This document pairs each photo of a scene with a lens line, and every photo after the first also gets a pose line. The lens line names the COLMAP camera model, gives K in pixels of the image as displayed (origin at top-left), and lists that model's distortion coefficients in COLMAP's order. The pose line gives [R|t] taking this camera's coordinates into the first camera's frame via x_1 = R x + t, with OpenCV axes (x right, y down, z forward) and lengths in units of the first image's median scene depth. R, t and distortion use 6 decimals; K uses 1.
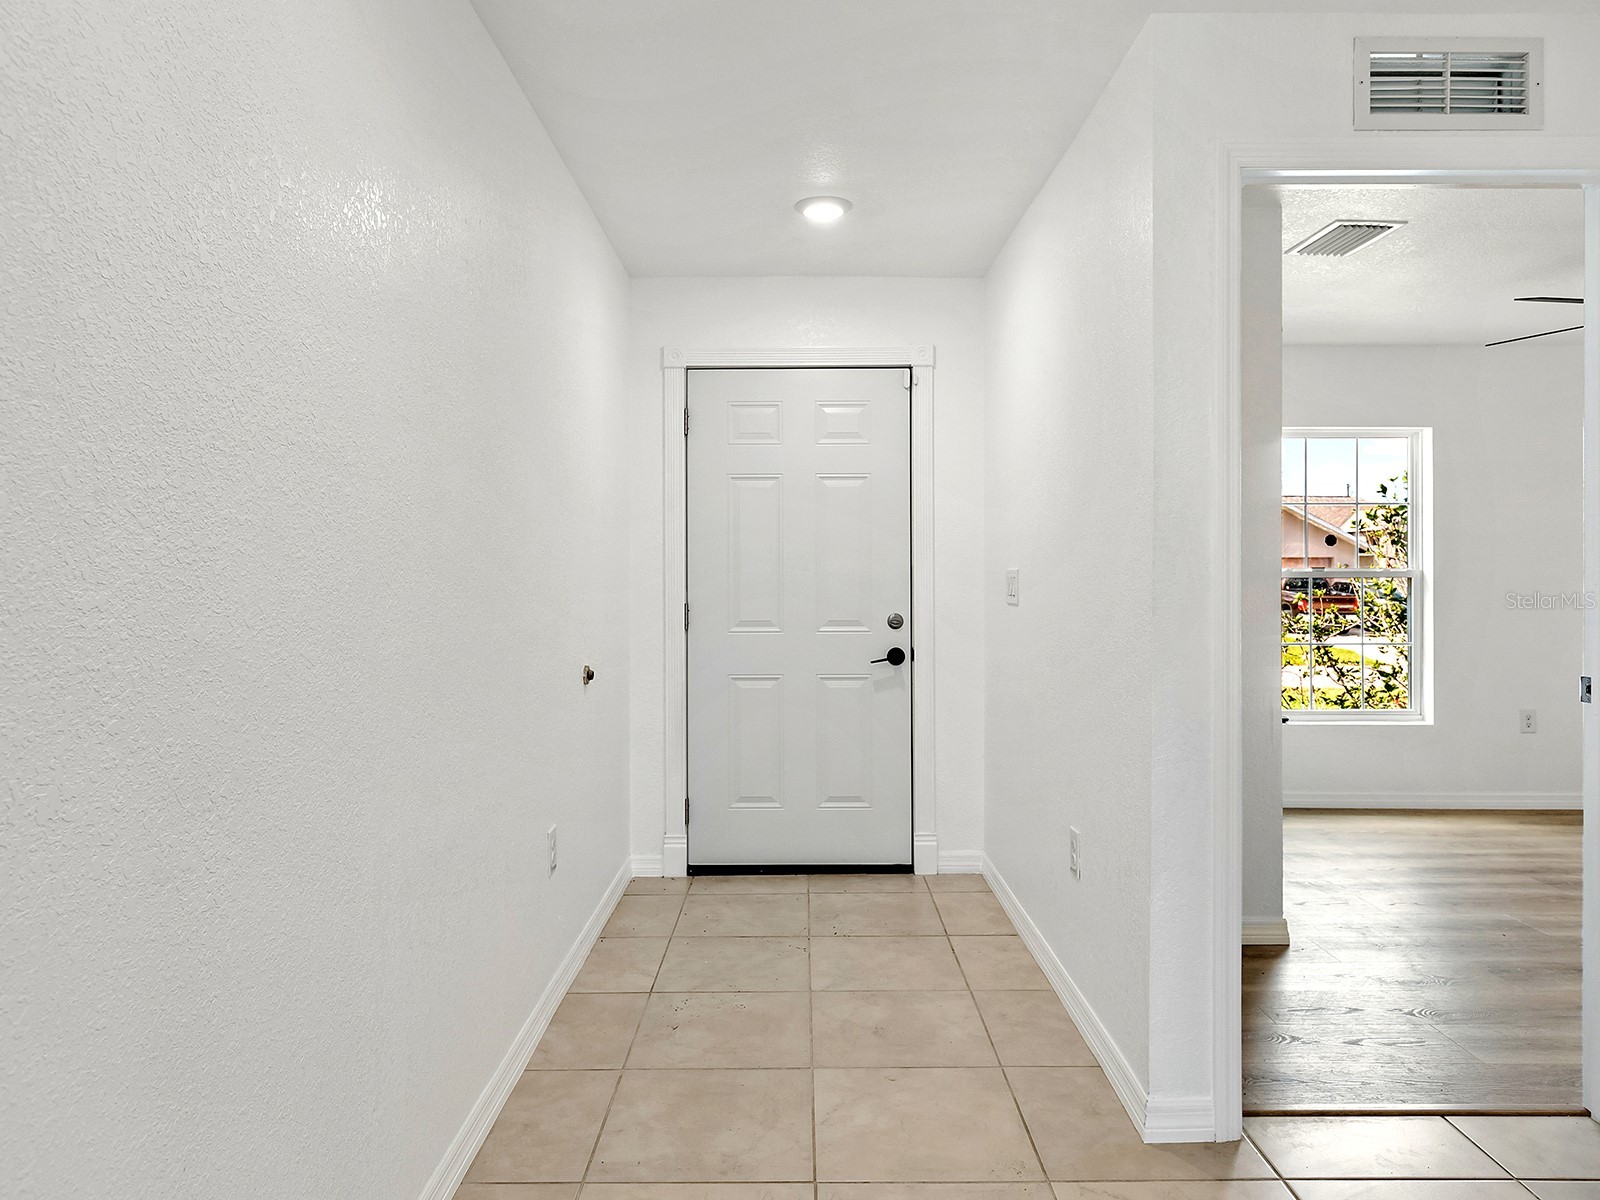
lens RADIAL K [[1004.2, 0, 806.3], [0, 1004.2, 584.2], [0, 0, 1]] dist [0.002127, 0.001233]
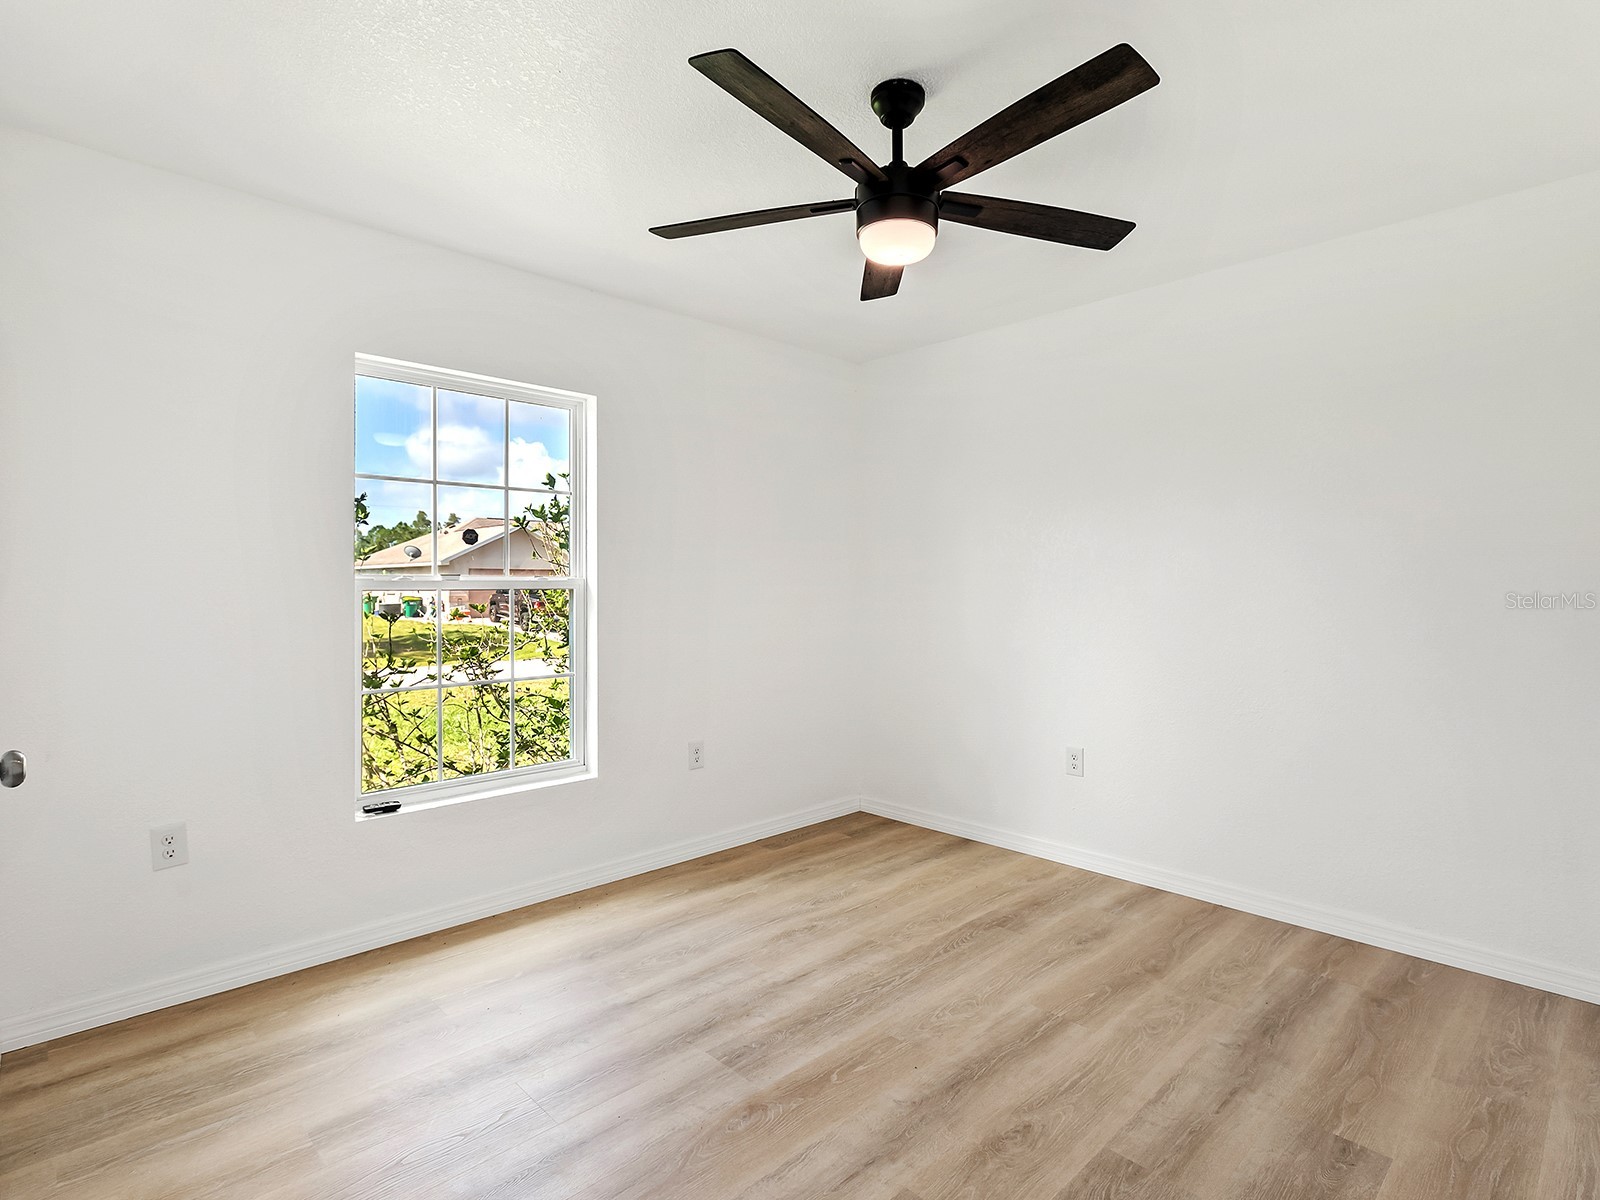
lens RADIAL K [[823.2, 0, 804.9], [0, 823.2, 591.4], [0, 0, 1]] dist [-0.001234, -0.000281]
pose [[0.719922, -0.000585, 0.694054, 0.294014], [-0.001836, 0.999995, 0.002747, -0.006717], [-0.694052, -0.003252, 0.719917, 0.425818]]
